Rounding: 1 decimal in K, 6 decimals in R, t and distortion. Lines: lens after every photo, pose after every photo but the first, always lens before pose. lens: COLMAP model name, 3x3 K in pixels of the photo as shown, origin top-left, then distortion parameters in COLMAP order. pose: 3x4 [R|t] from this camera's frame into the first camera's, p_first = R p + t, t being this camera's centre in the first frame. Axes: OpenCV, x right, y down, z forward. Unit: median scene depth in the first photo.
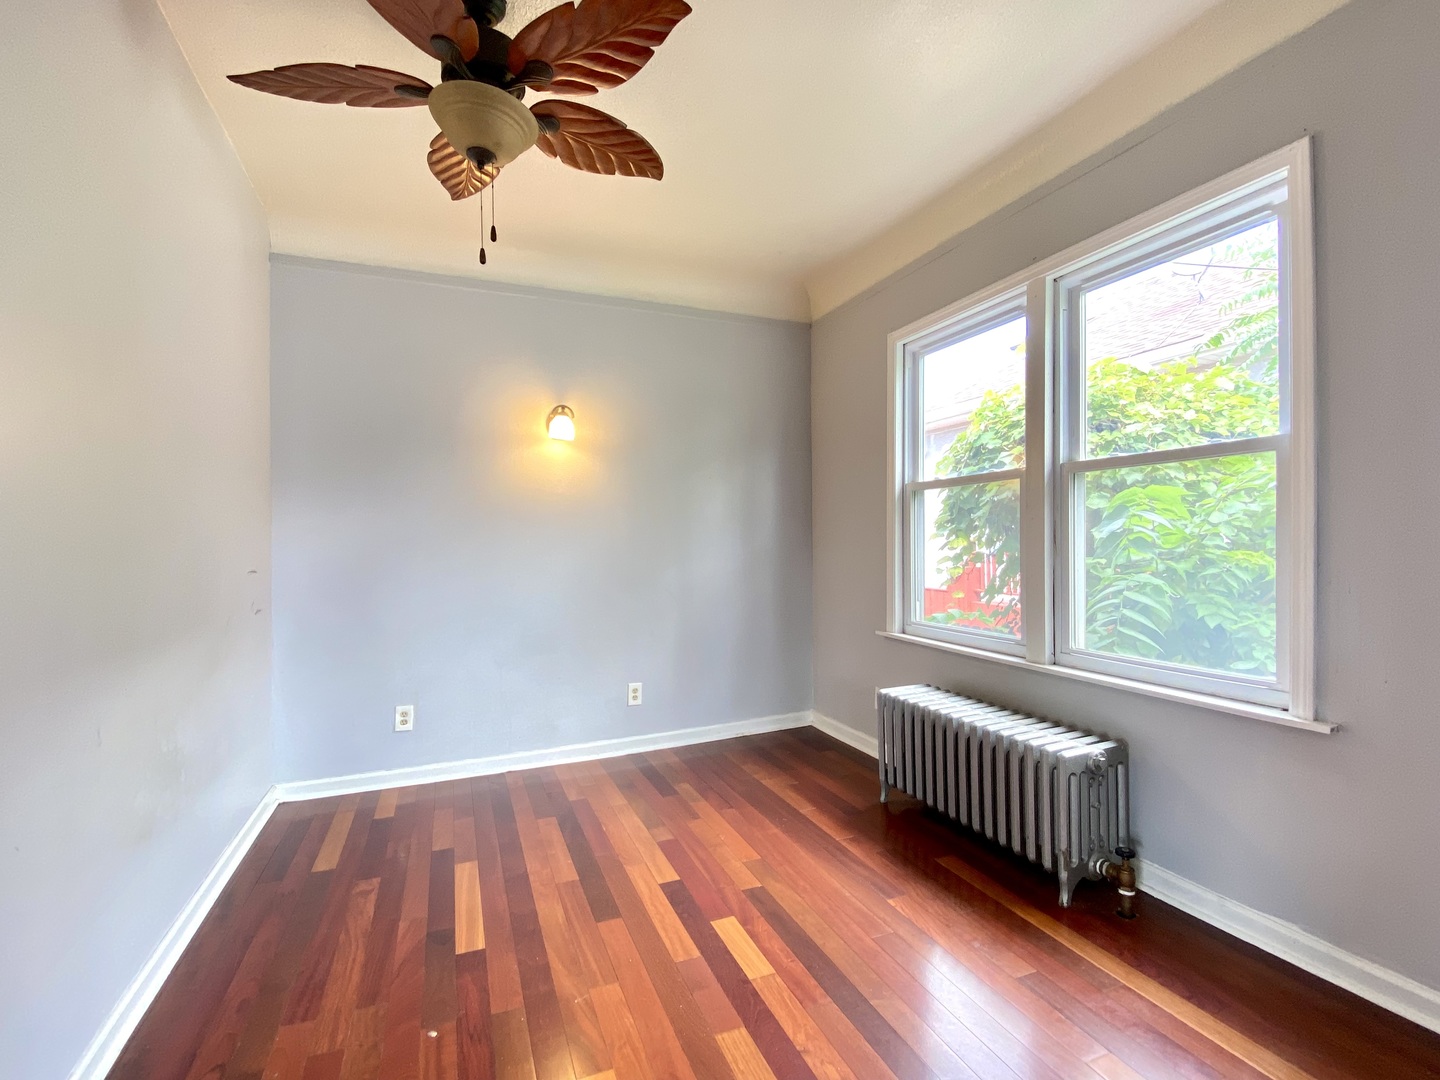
lens RADIAL K [[681.9, 0, 720.0], [0, 681.9, 540.0], [0, 0, 1]] dist [0.013305, 0.000024]
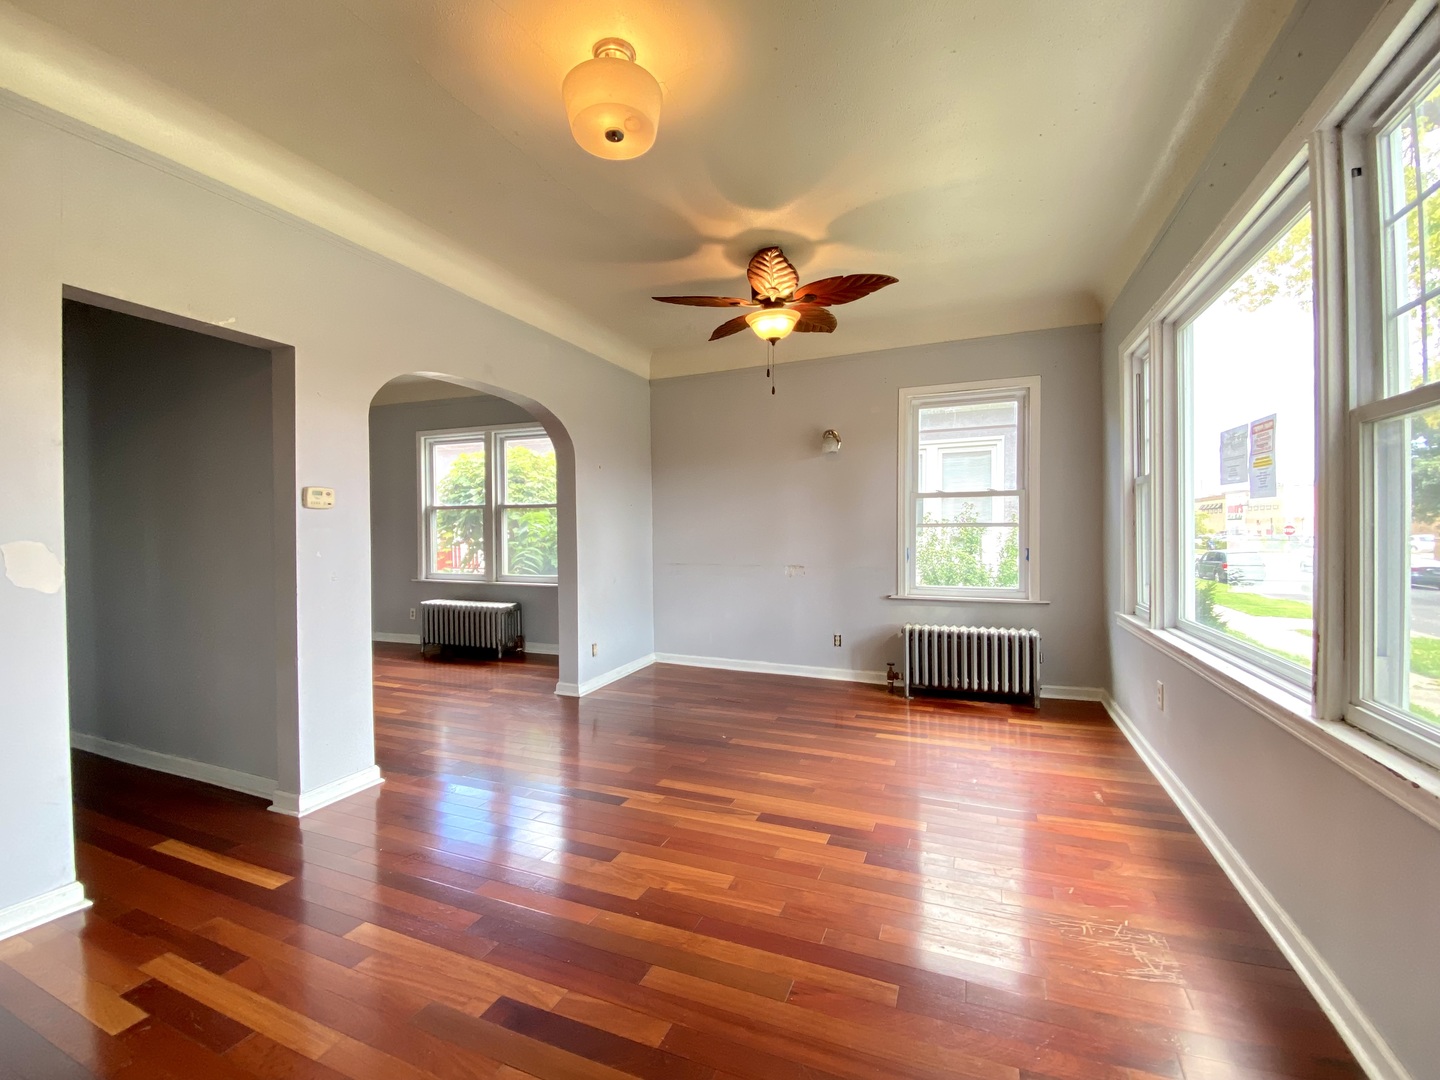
lens RADIAL K [[620.8, 0, 720.0], [0, 620.8, 540.0], [0, 0, 1]] dist [0.031070, -0.000133]
pose [[0.698786, -0.009700, 0.715265, -0.505002], [0.002100, 0.999932, 0.011509, -0.001808], [-0.715328, -0.006540, 0.698758, -1.041138]]
